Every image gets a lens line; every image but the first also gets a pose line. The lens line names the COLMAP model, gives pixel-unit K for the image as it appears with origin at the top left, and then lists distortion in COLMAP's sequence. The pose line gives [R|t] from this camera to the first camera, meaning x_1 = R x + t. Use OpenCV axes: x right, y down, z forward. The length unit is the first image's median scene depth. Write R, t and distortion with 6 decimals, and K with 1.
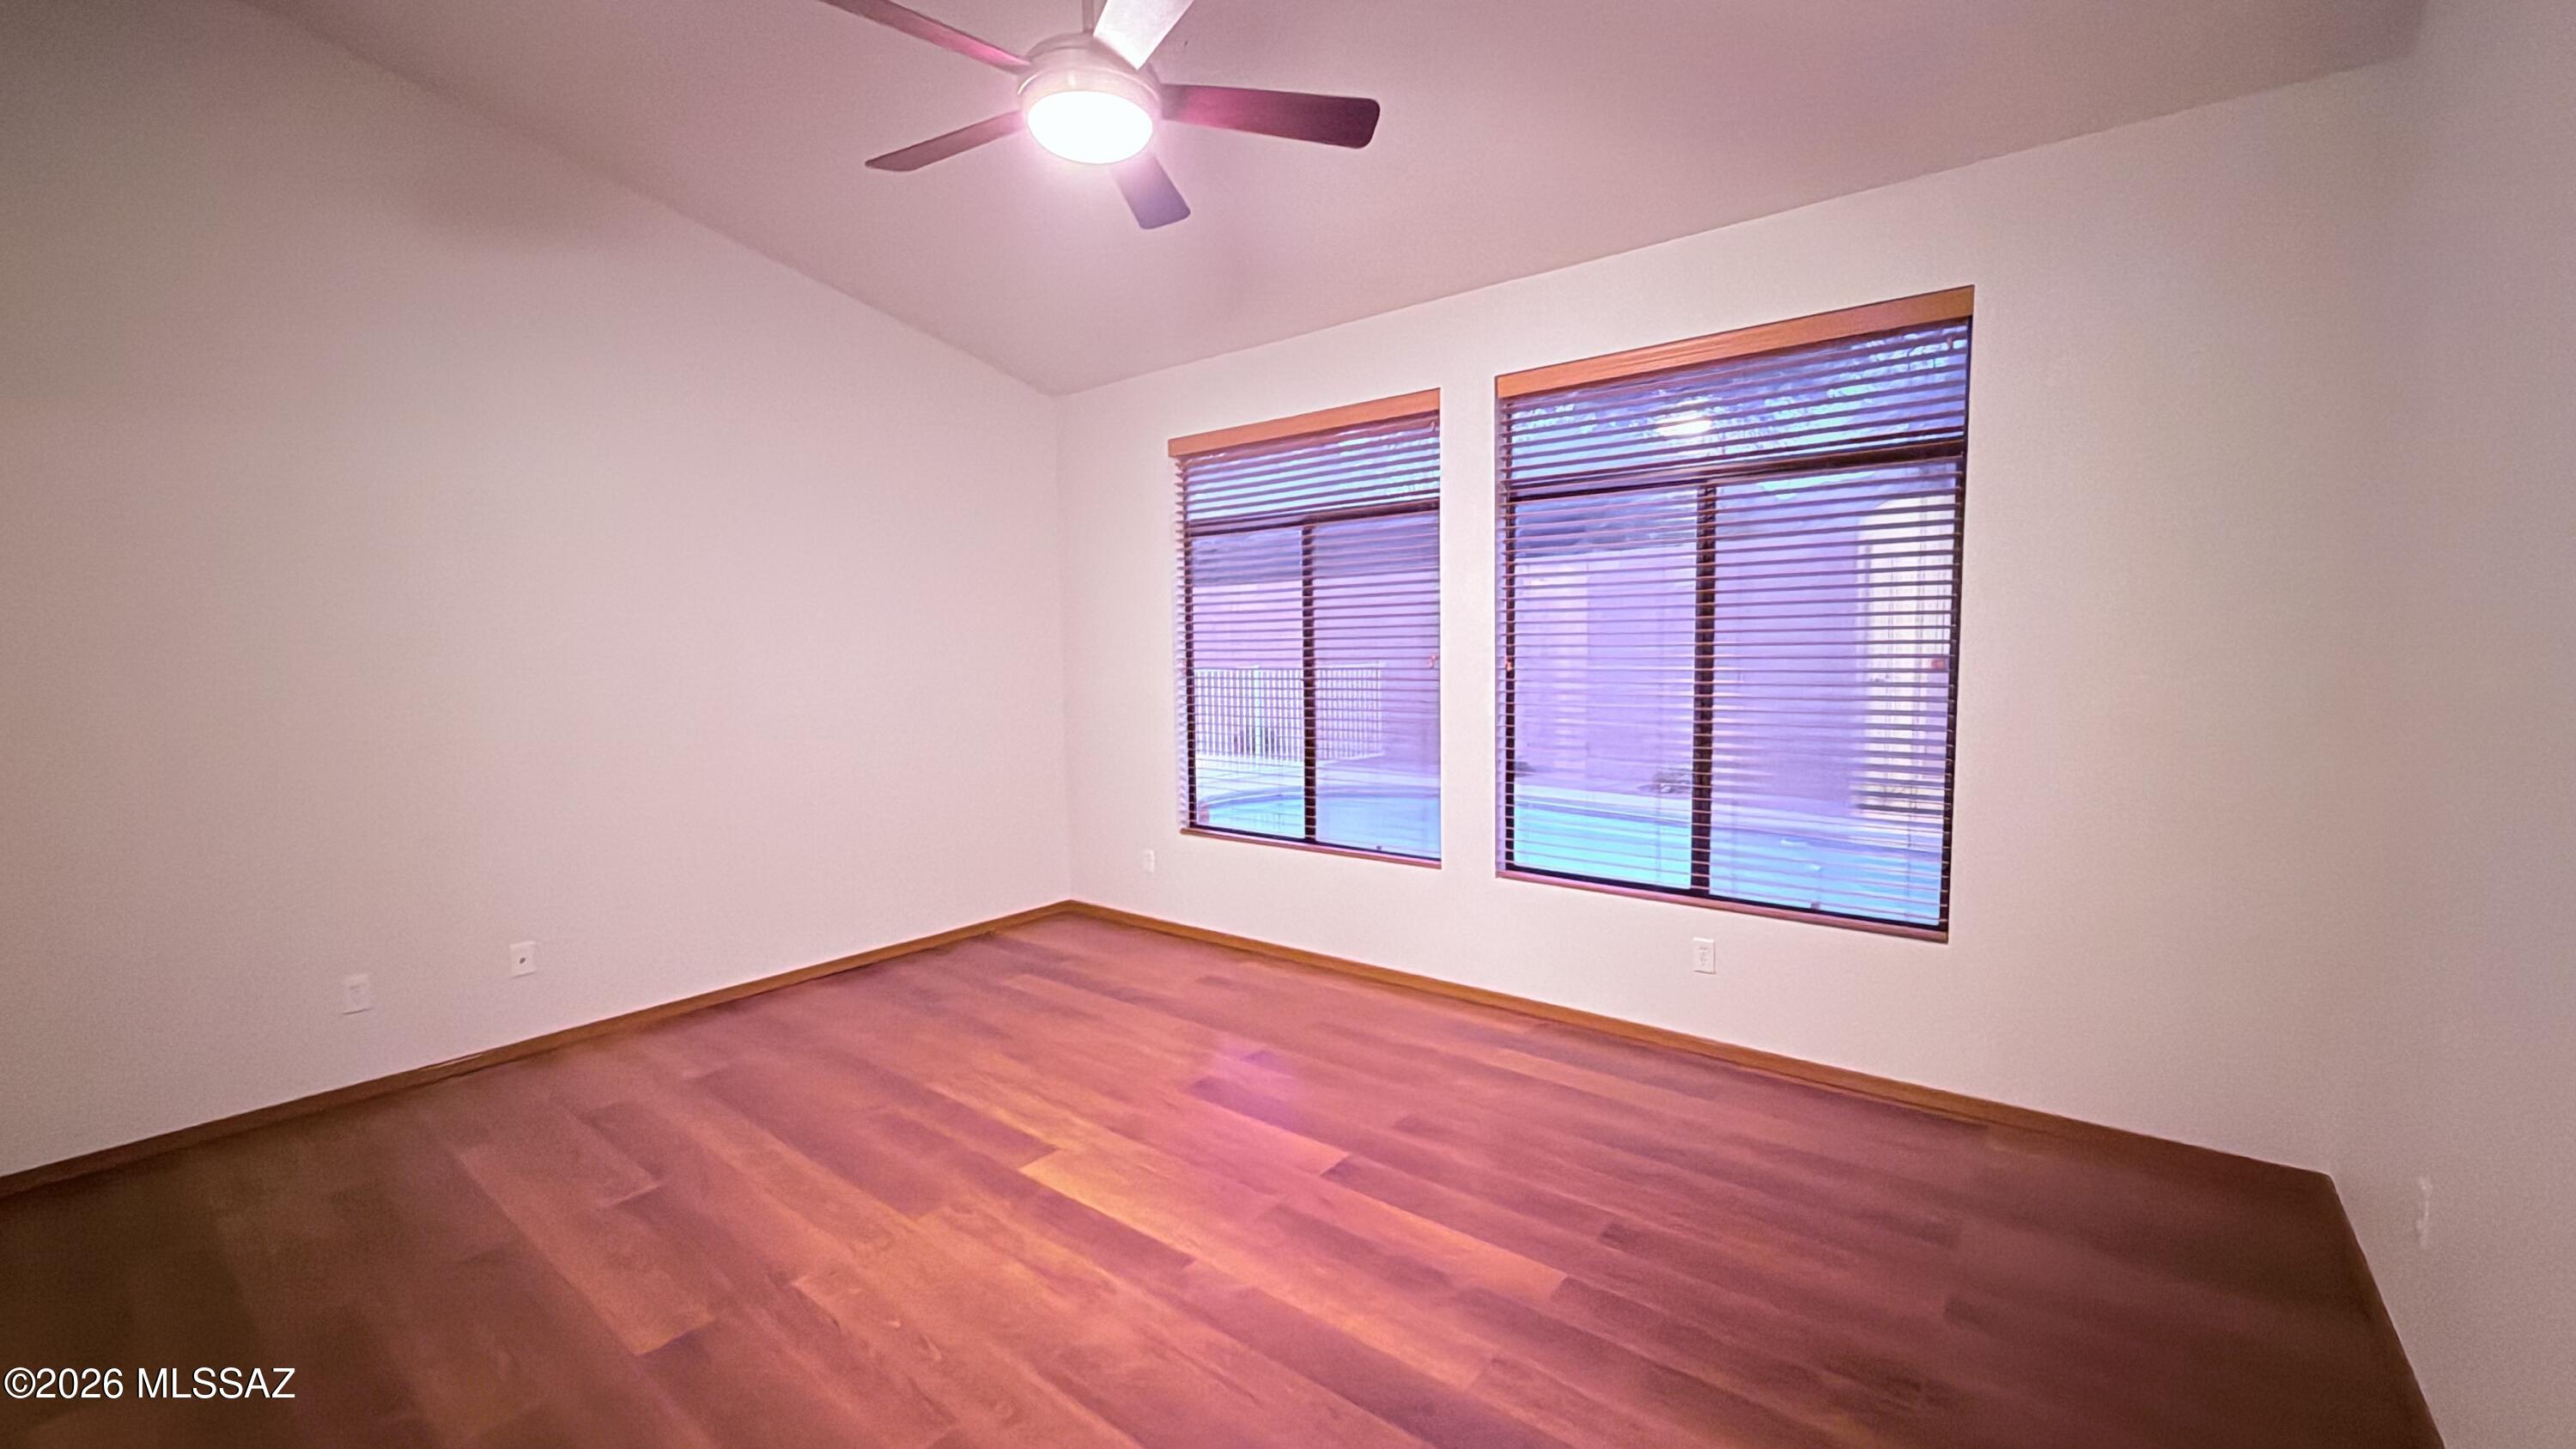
lens RADIAL K [[1022.6, 0, 1288.0], [0, 1022.6, 724.5], [0, 0, 1]] dist [-0.000187, -0.000019]
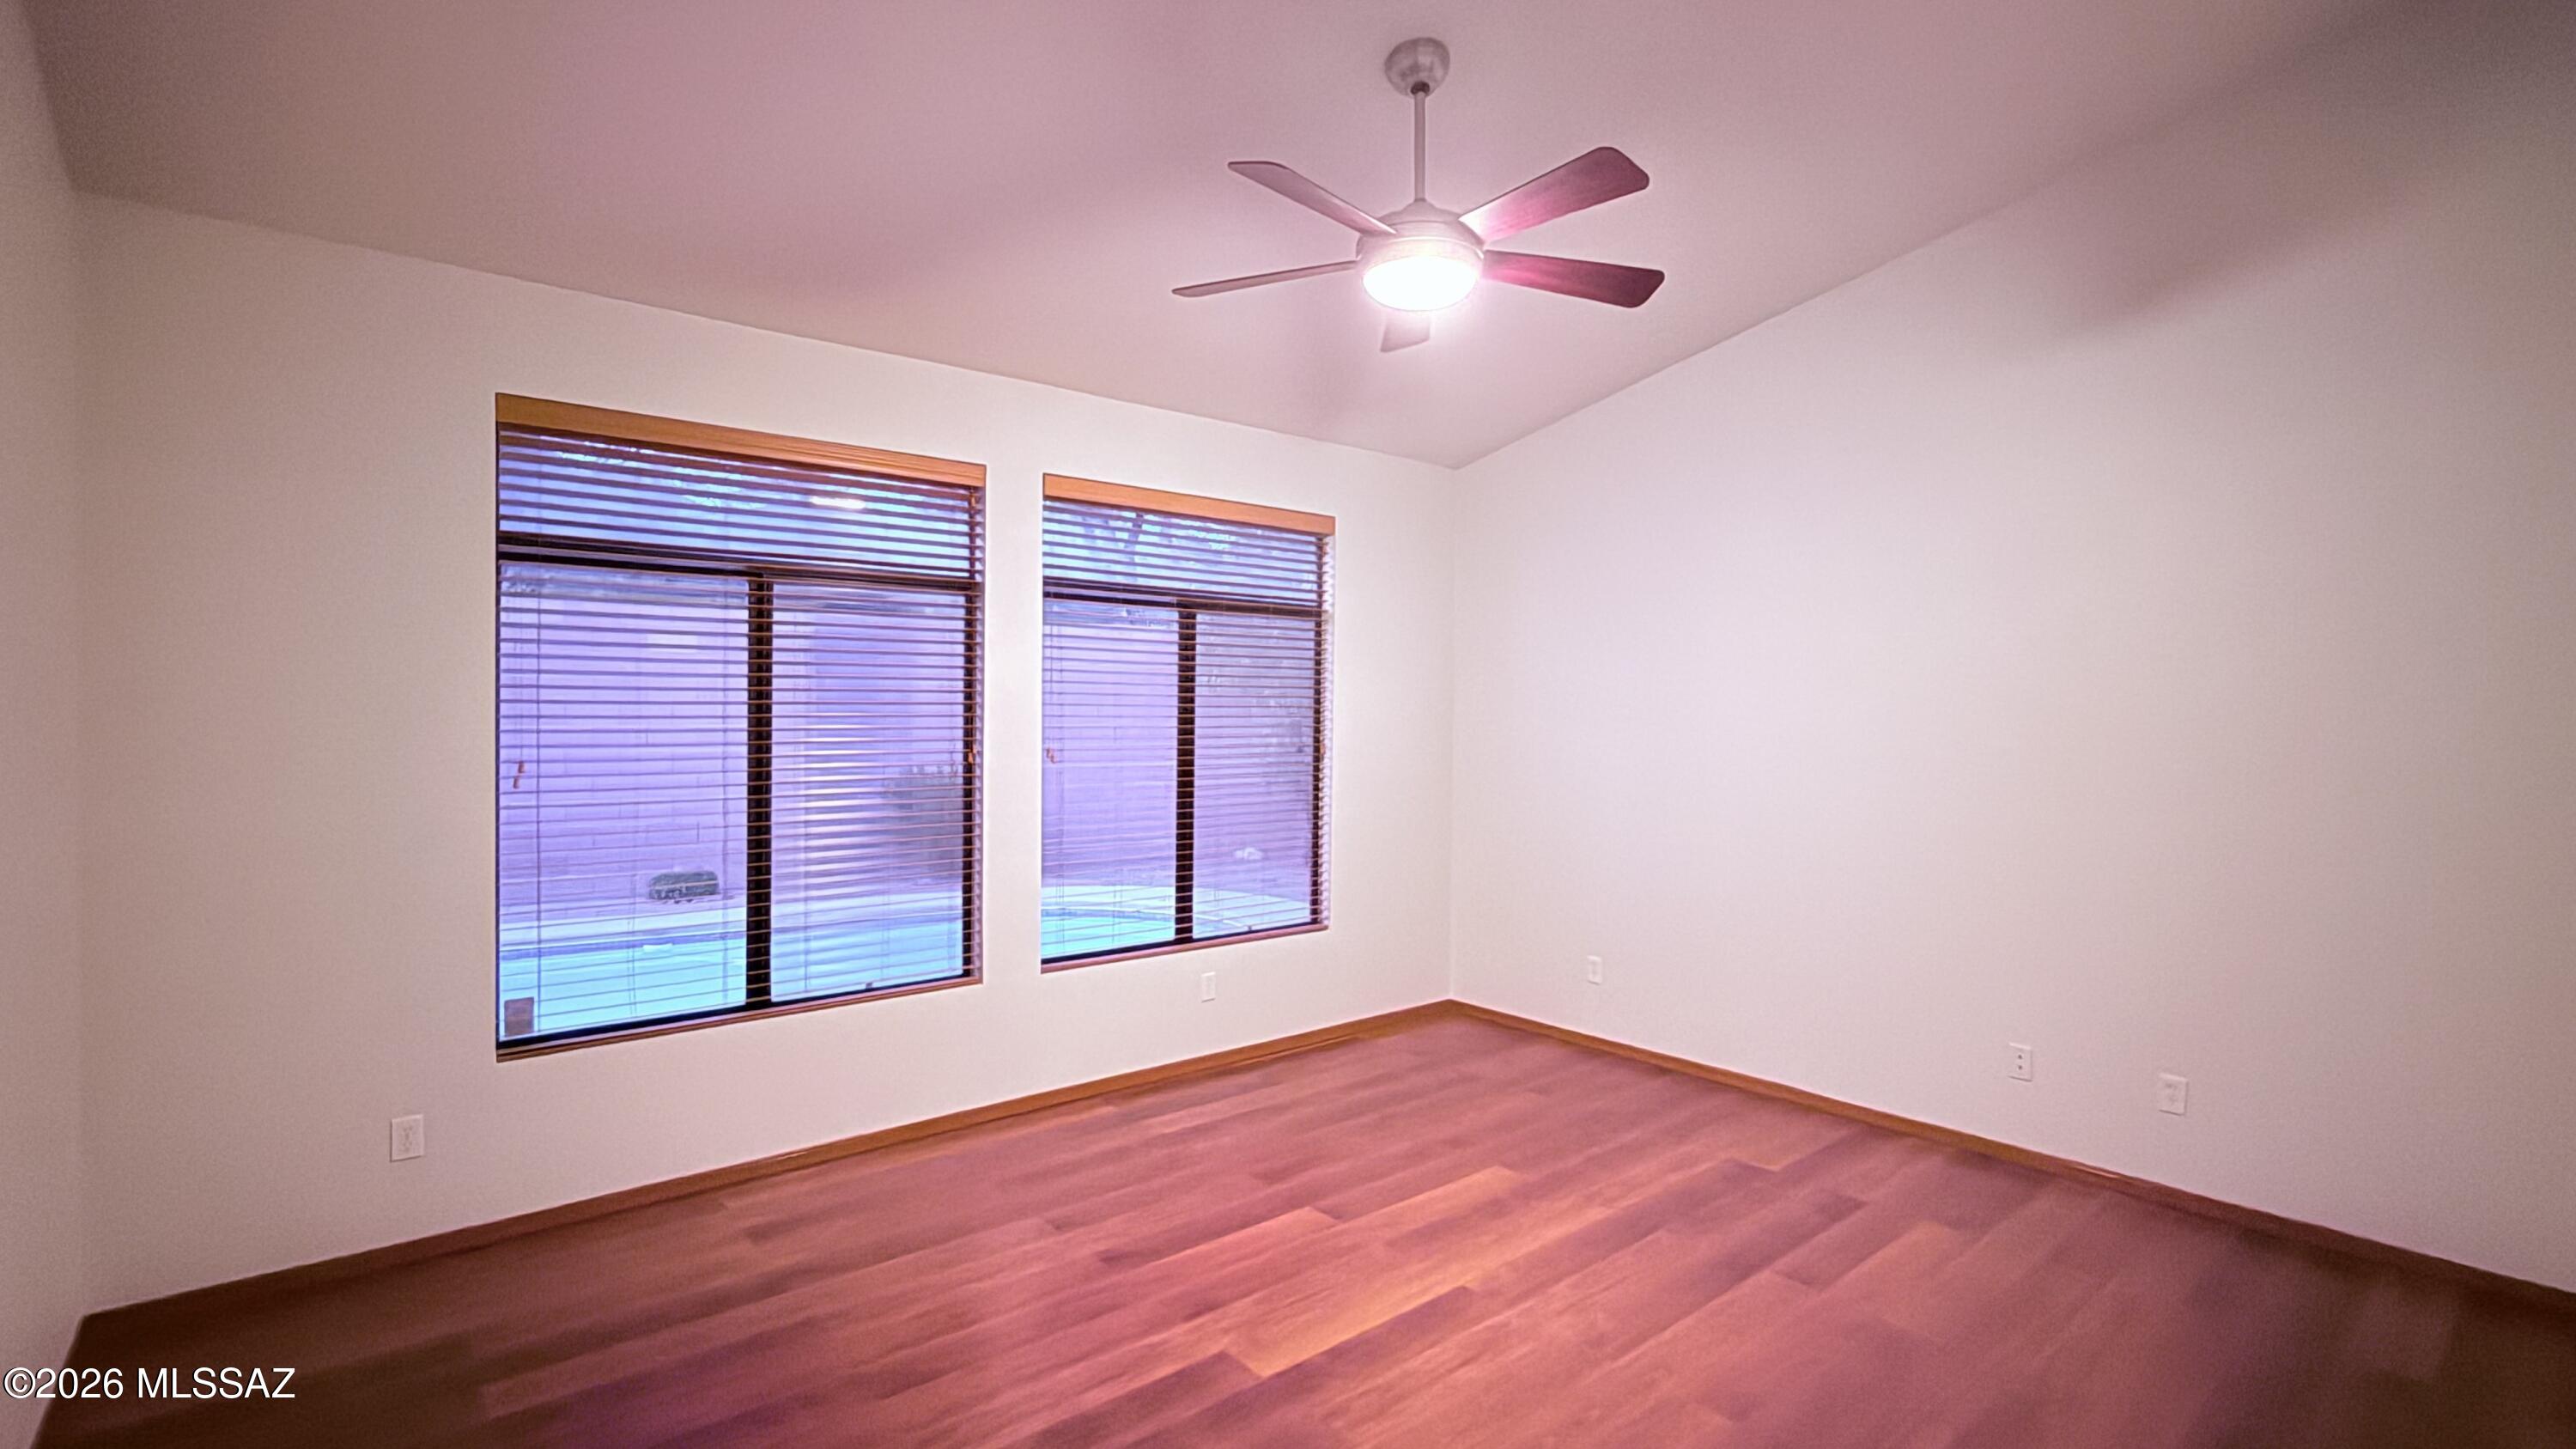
lens RADIAL K [[1141.6, 0, 1288.0], [0, 1141.6, 724.5], [0, 0, 1]] dist [0.001131, 0.000020]
pose [[0.208821, 0.002843, 0.977950, -1.005605], [0.068684, 0.997484, -0.017566, -0.065901], [-0.975539, 0.070838, 0.208101, 0.643900]]
